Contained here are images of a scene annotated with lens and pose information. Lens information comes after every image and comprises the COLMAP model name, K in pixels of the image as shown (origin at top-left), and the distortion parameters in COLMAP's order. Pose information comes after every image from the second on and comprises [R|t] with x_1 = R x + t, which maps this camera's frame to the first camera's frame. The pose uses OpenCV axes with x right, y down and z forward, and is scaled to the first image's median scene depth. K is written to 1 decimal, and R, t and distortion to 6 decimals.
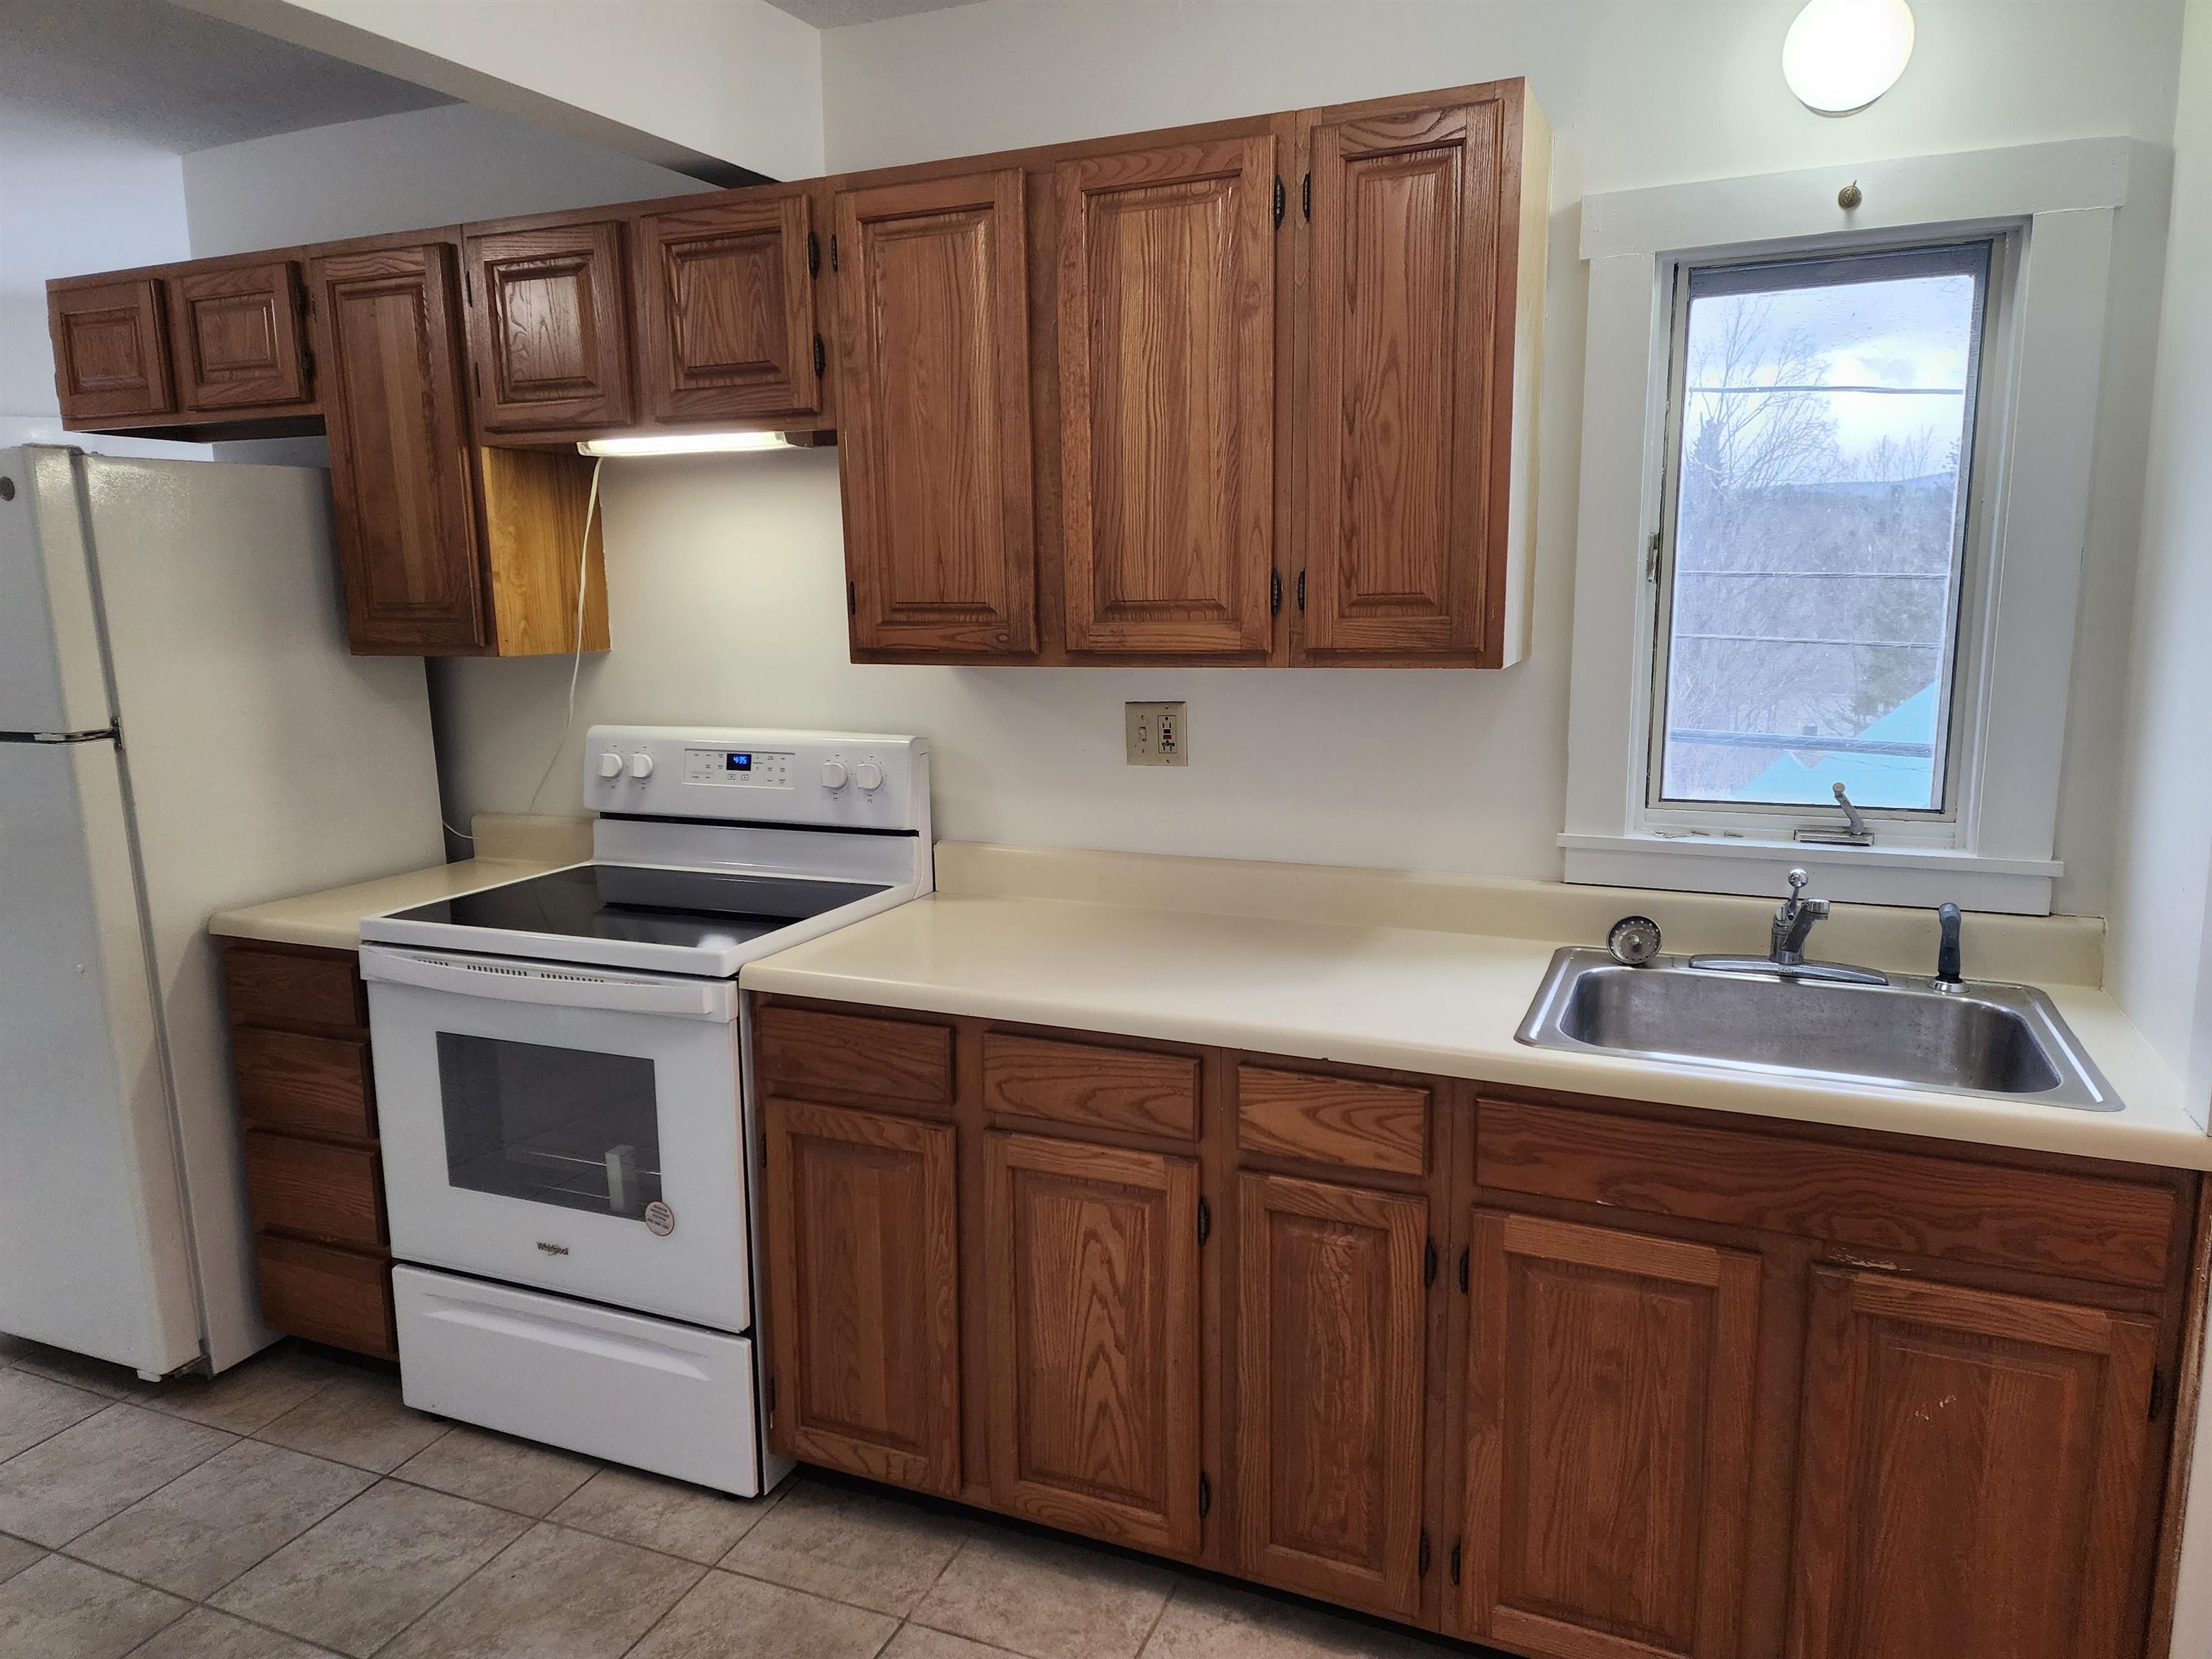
lens RADIAL K [[1469.2, 0, 1099.9], [0, 1469.2, 833.6], [0, 0, 1]] dist [0.093193, -0.083917]
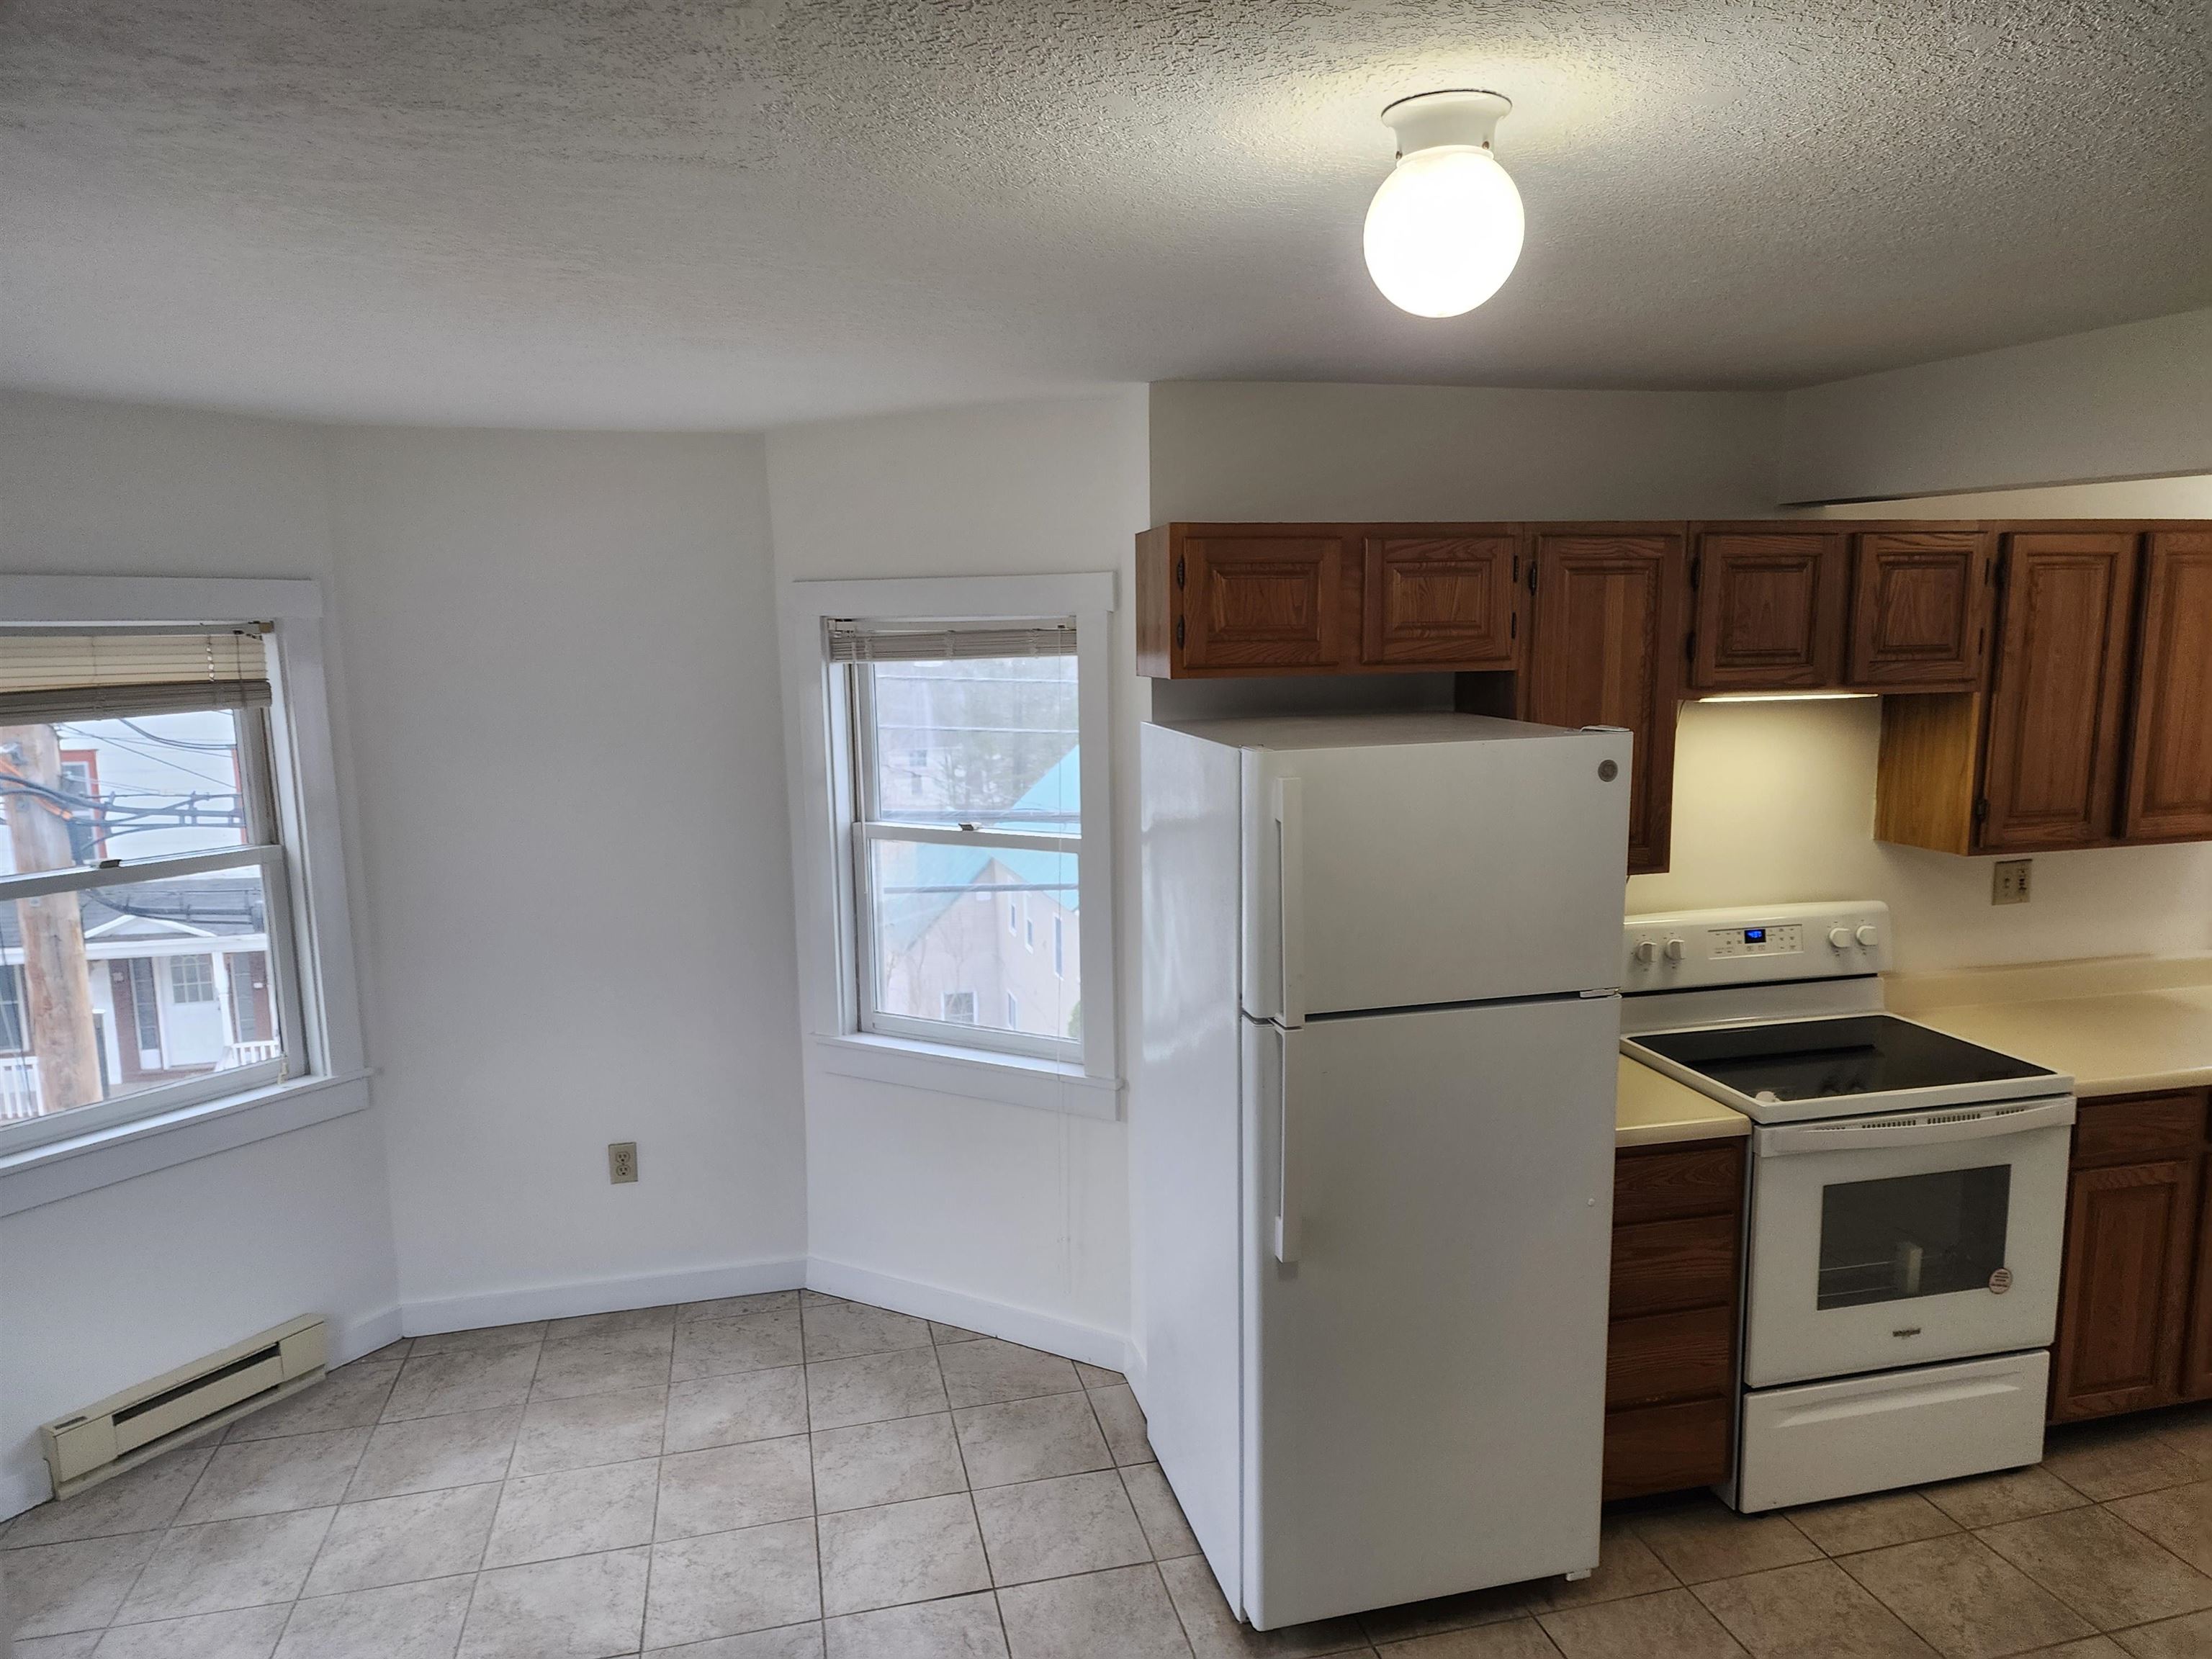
lens RADIAL K [[1487.4, 0, 1128.7], [0, 1487.4, 874.0], [0, 0, 1]] dist [0.074806, -0.066659]
pose [[0.792141, -0.097911, 0.602434, -1.684692], [0.106324, 0.994093, 0.021759, -0.218470], [-0.601006, 0.046817, 0.797872, 0.353792]]
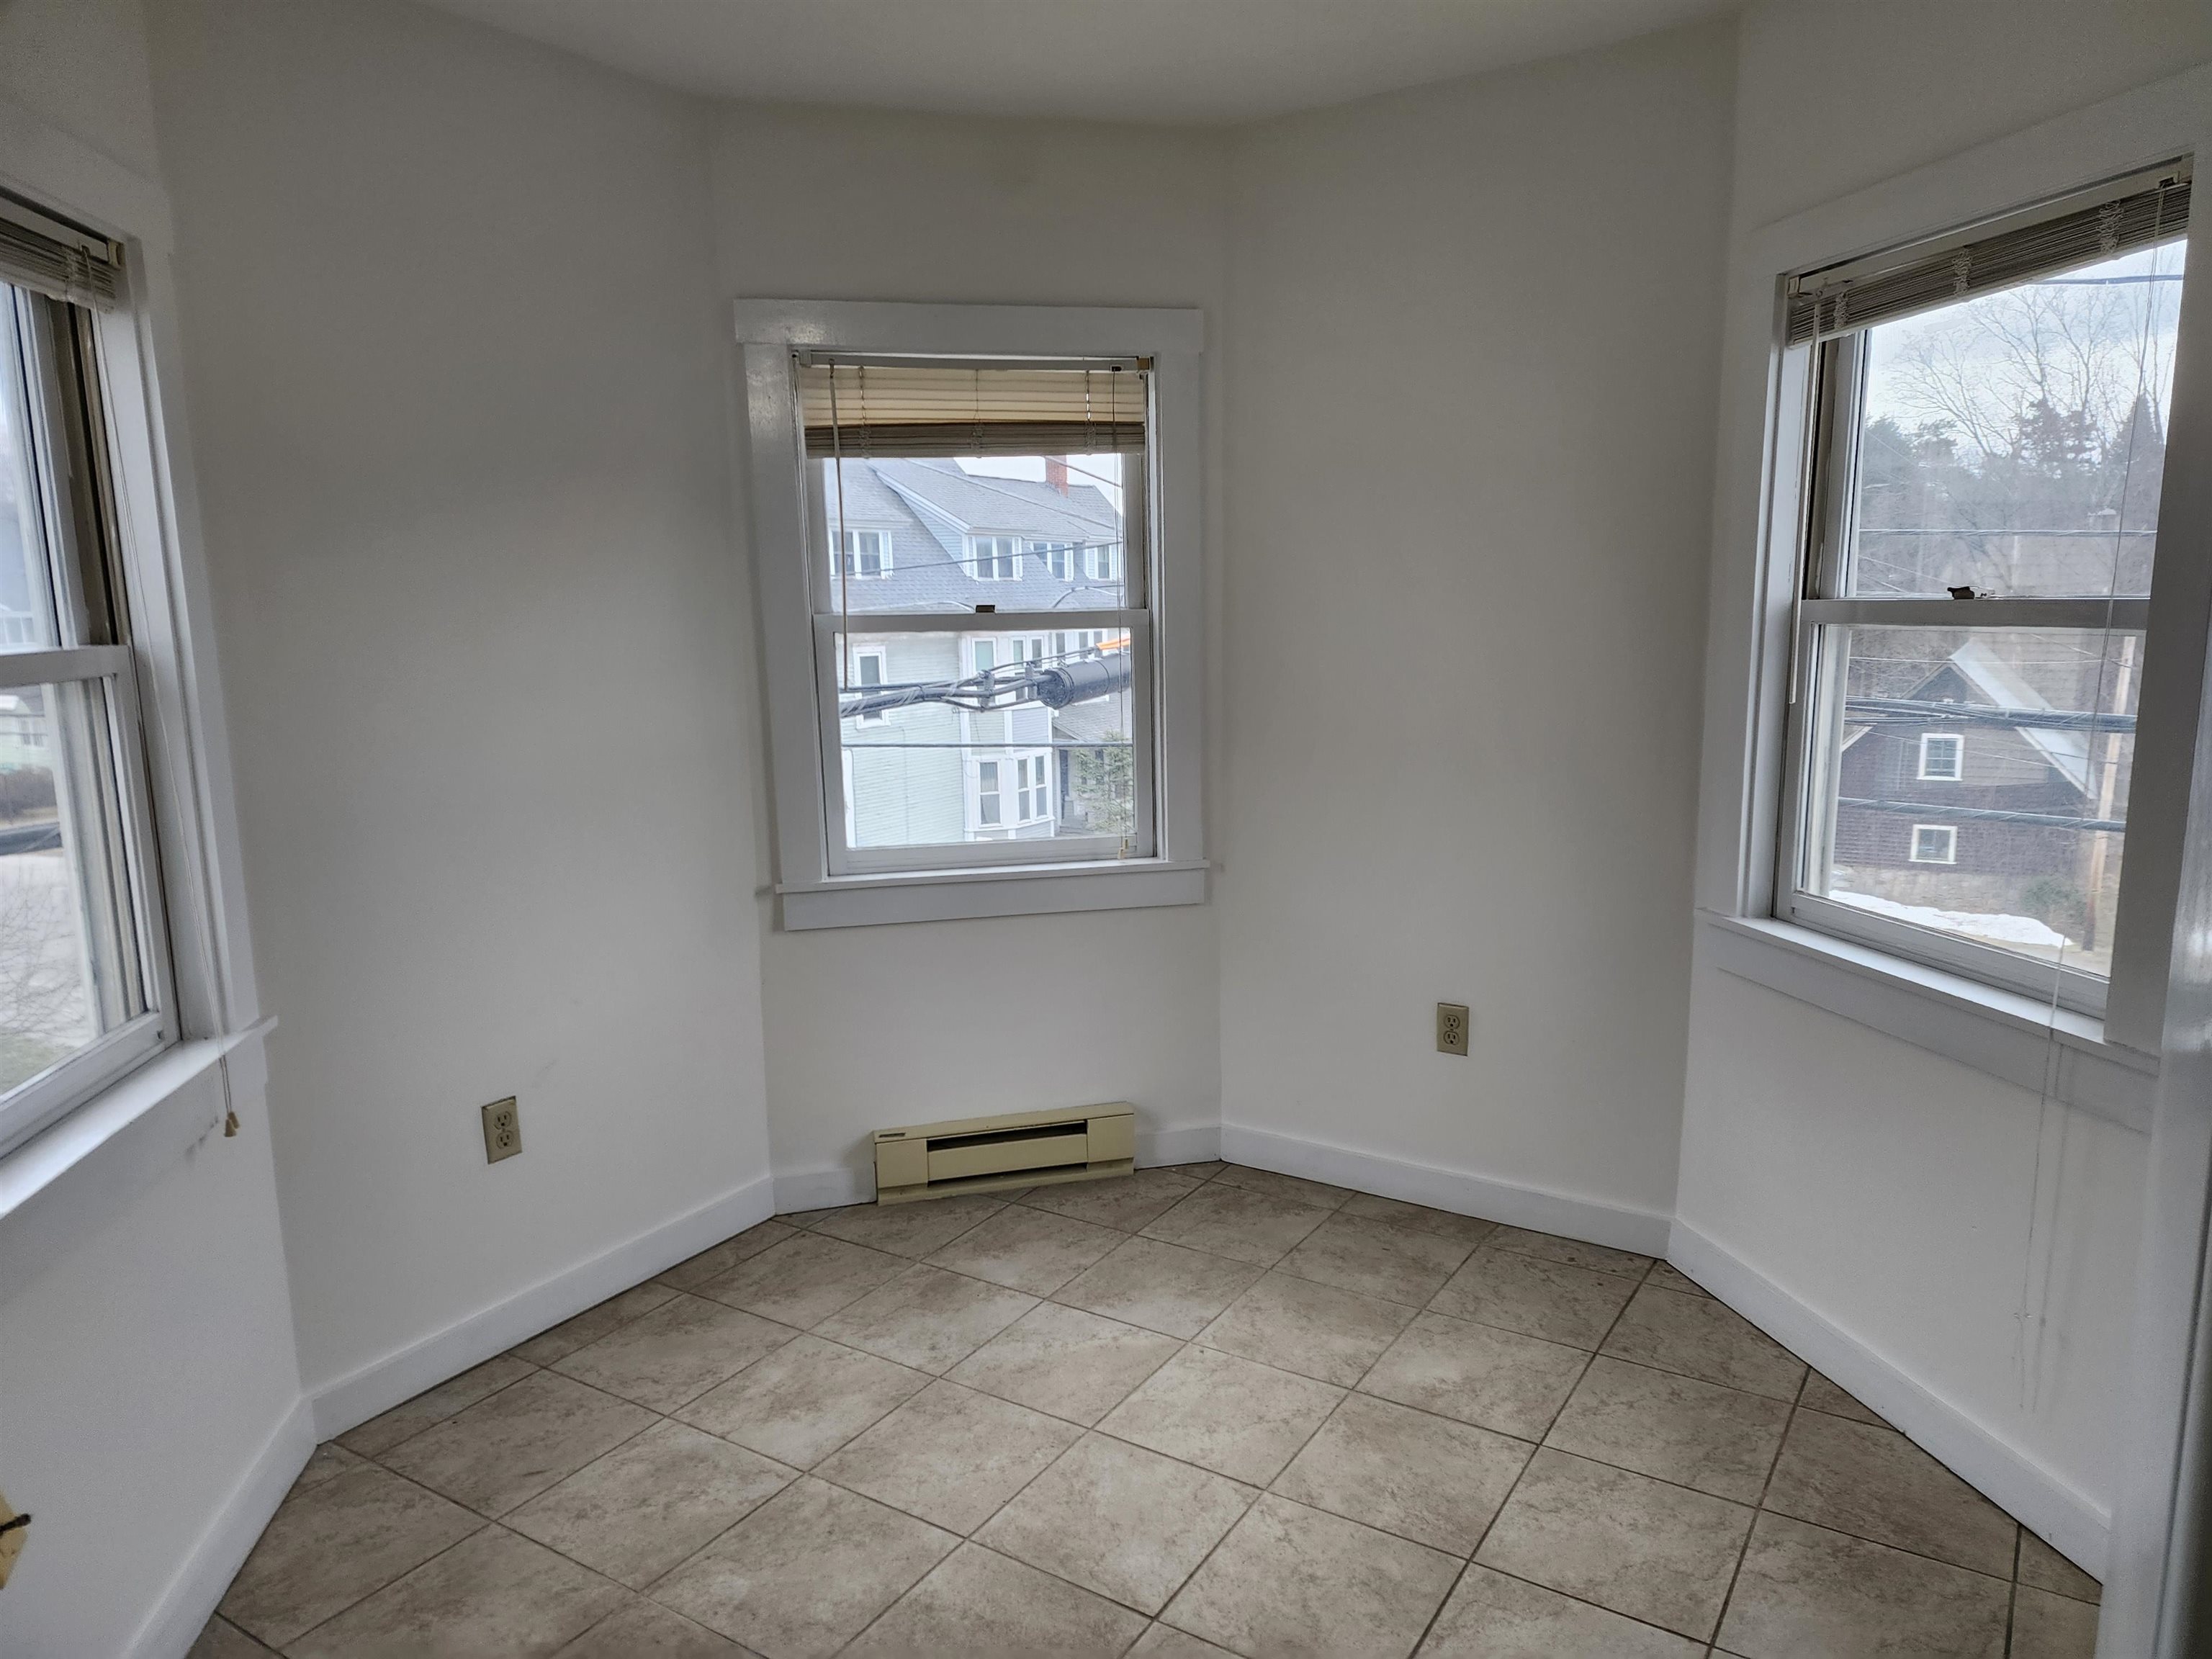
lens RADIAL K [[1493.6, 0, 1117.8], [0, 1493.6, 853.5], [0, 0, 1]] dist [0.081582, -0.067830]
pose [[0.987759, 0.022803, -0.154315, -1.228586], [-0.020454, 0.999650, 0.016795, -0.090546], [0.154643, -0.013433, 0.987879, 0.681957]]
